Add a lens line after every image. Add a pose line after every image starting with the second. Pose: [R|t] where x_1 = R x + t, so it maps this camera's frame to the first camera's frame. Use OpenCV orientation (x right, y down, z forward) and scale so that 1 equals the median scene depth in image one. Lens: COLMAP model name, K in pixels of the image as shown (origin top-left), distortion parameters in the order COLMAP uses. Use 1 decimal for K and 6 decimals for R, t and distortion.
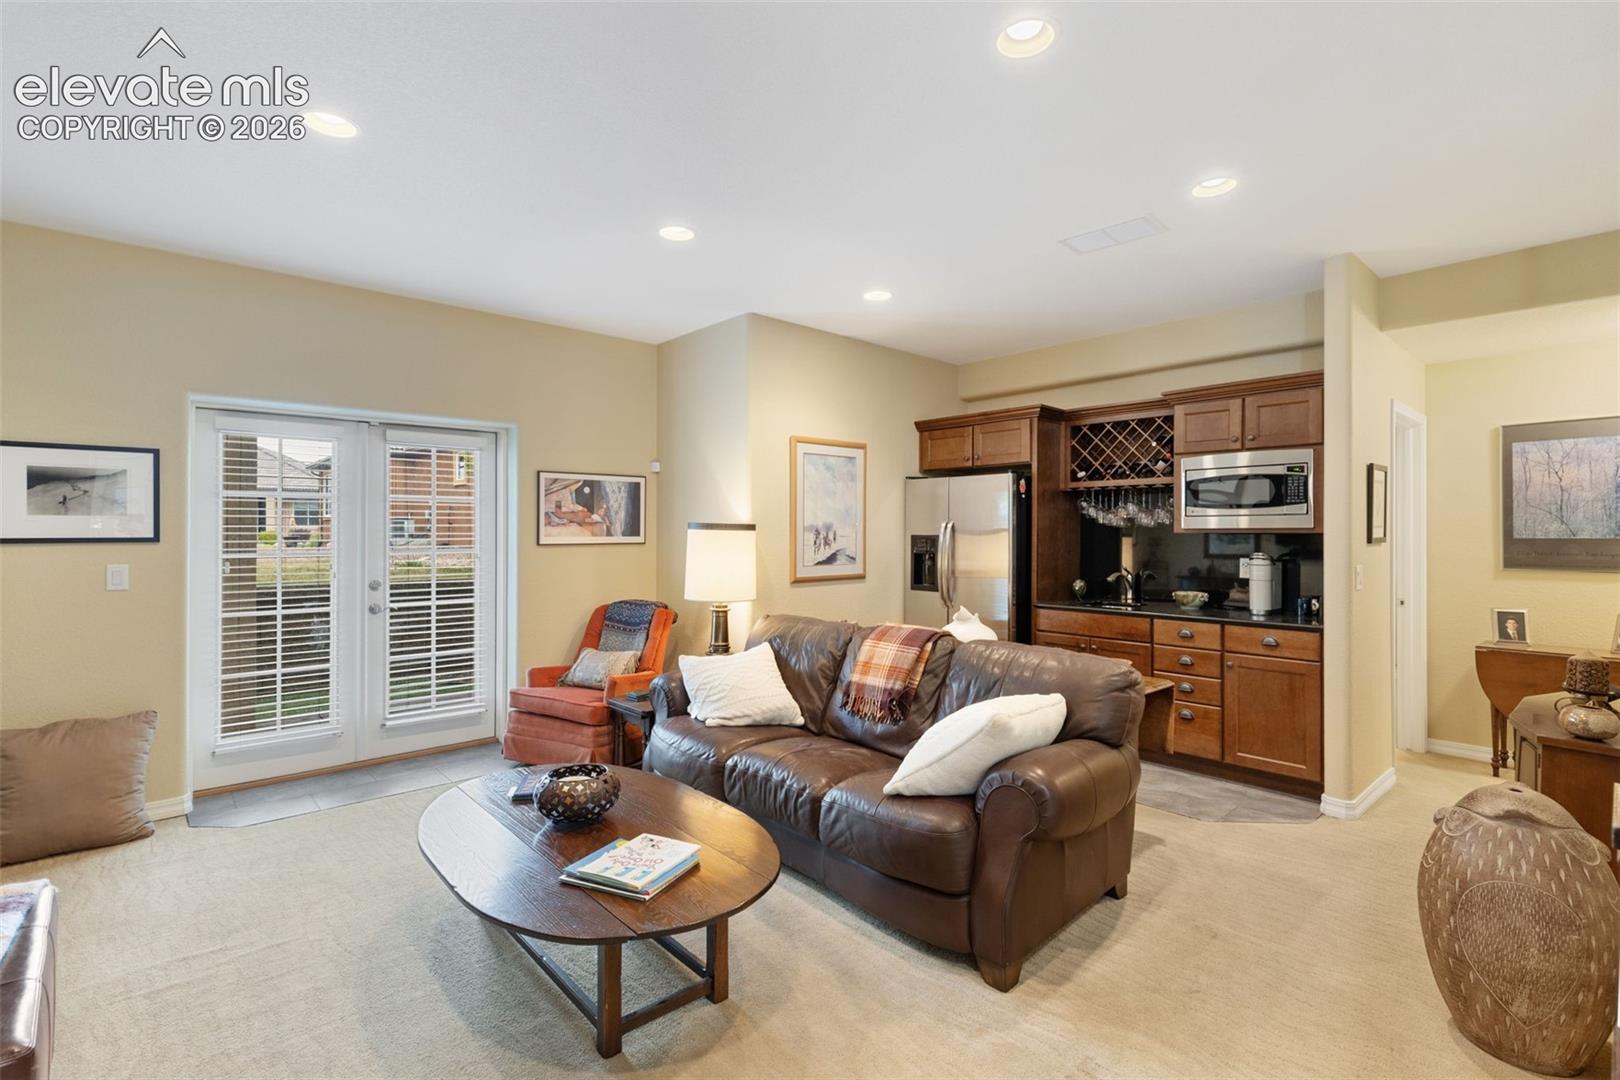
lens RADIAL K [[750.2, 0, 811.2], [0, 750.2, 535.7], [0, 0, 1]] dist [0.002451, 0.000195]
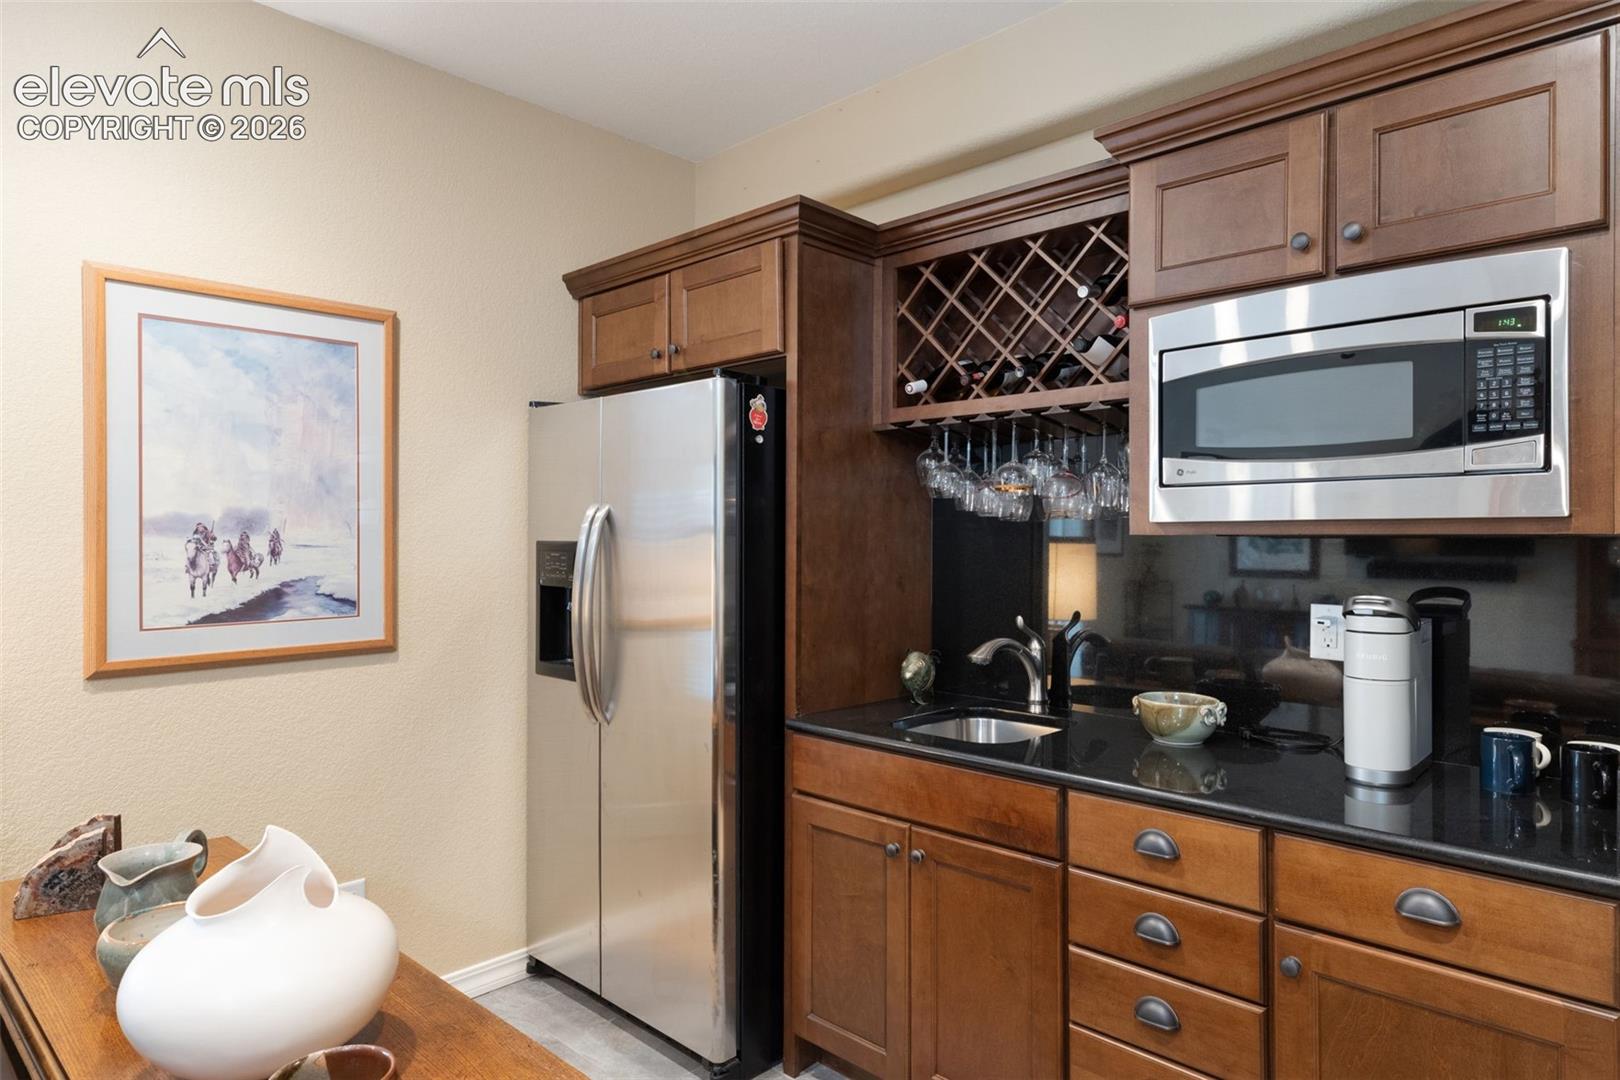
lens RADIAL K [[964.7, 0, 810.0], [0, 964.7, 540.0], [0, 0, 1]] dist [0.004667, 0.000900]
pose [[0.997685, -0.003025, 0.067932, 0.275219], [0.002842, 0.999992, 0.002790, -0.002768], [-0.067939, -0.002591, 0.997686, 0.508854]]
